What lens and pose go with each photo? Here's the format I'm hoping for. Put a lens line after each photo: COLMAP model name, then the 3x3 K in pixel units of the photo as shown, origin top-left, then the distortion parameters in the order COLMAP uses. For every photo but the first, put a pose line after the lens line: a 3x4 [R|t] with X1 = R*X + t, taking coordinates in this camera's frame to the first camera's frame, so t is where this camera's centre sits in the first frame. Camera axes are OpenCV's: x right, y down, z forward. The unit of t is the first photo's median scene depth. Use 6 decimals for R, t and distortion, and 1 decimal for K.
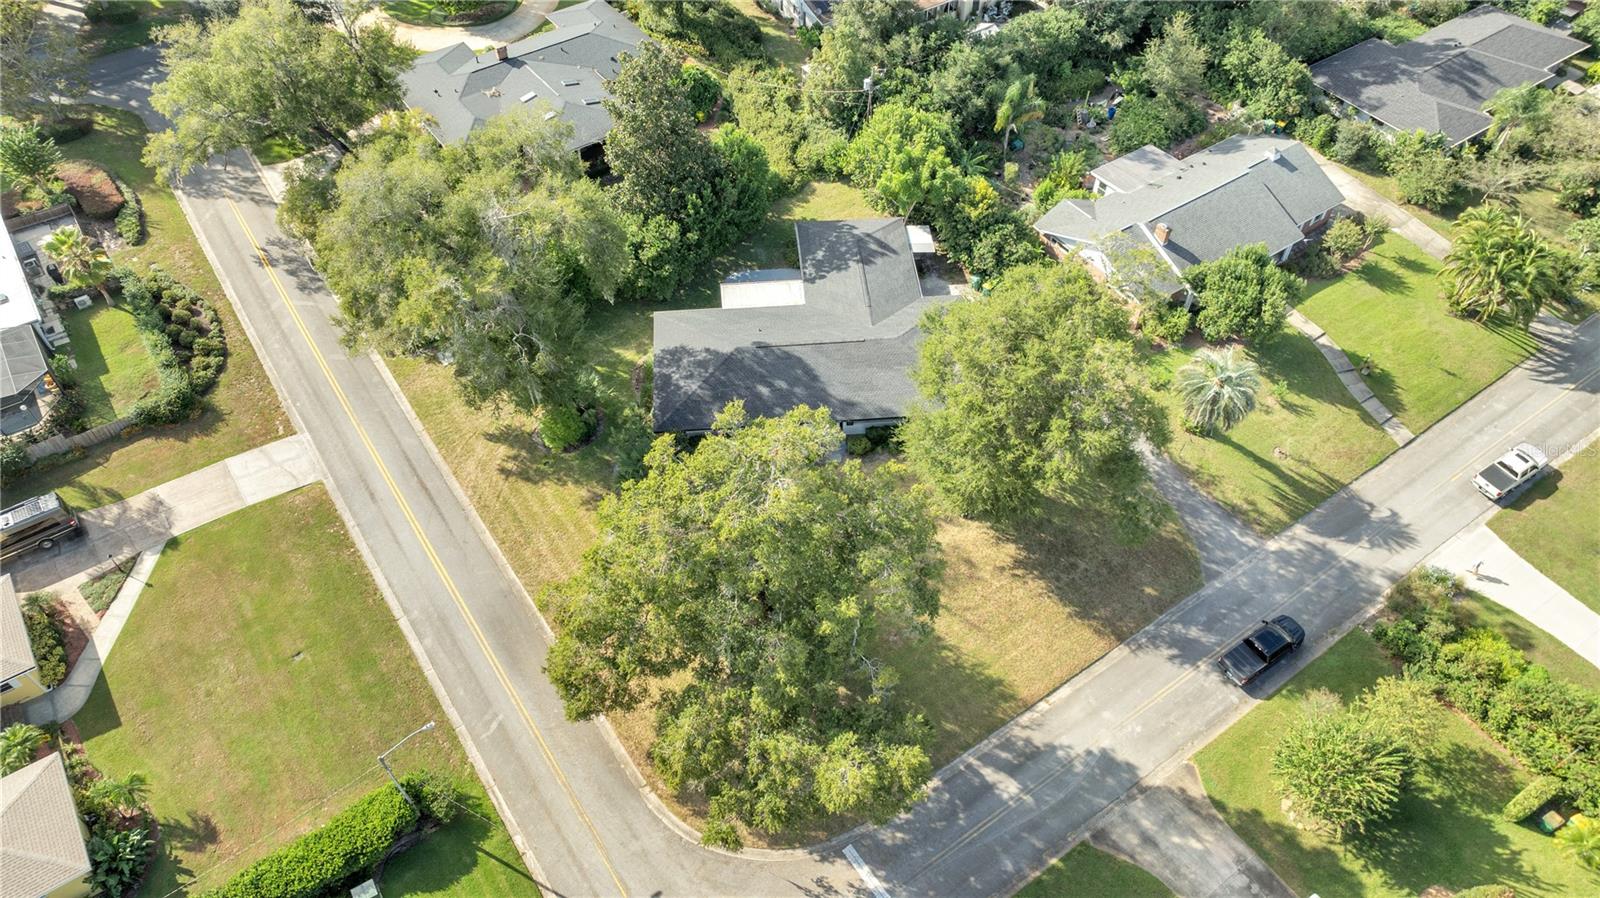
lens RADIAL K [[1134.6, 0, 800.0], [0, 1134.6, 449.0], [0, 0, 1]] dist [-0.044149, 0.057107]
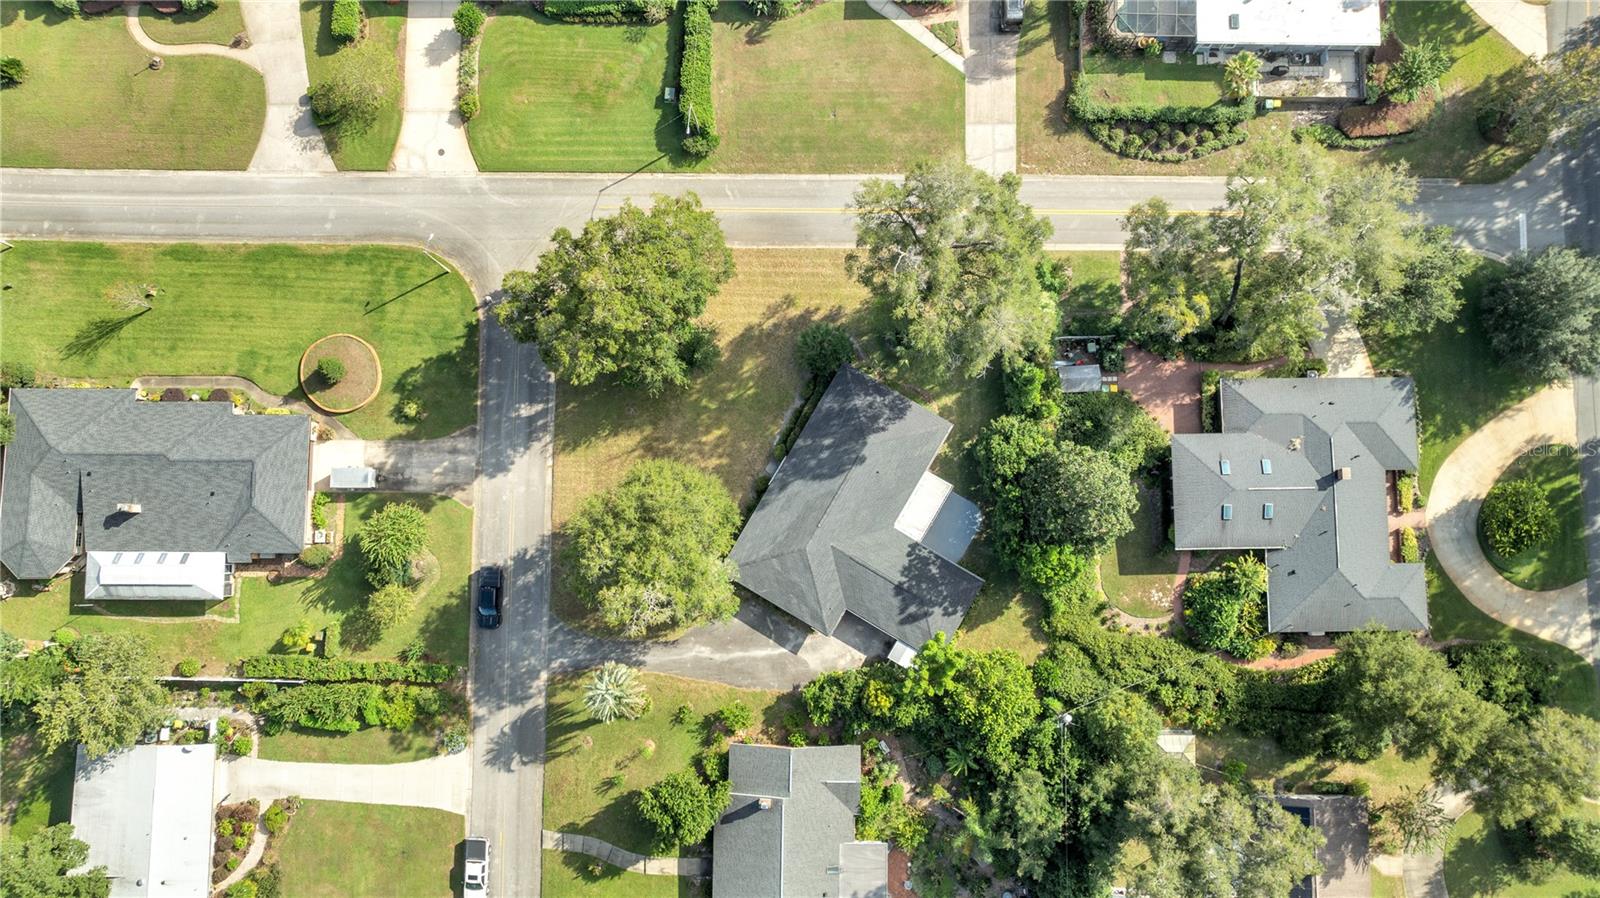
lens RADIAL K [[1127.0, 0, 800.0], [0, 1127.0, 449.0], [0, 0, 1]] dist [-0.007108, 0.000383]
pose [[-0.577509, 0.812566, -0.078866, 0.099695], [-0.607653, -0.363328, 0.706223, -0.980330], [0.545198, 0.455773, 0.703583, 0.022729]]
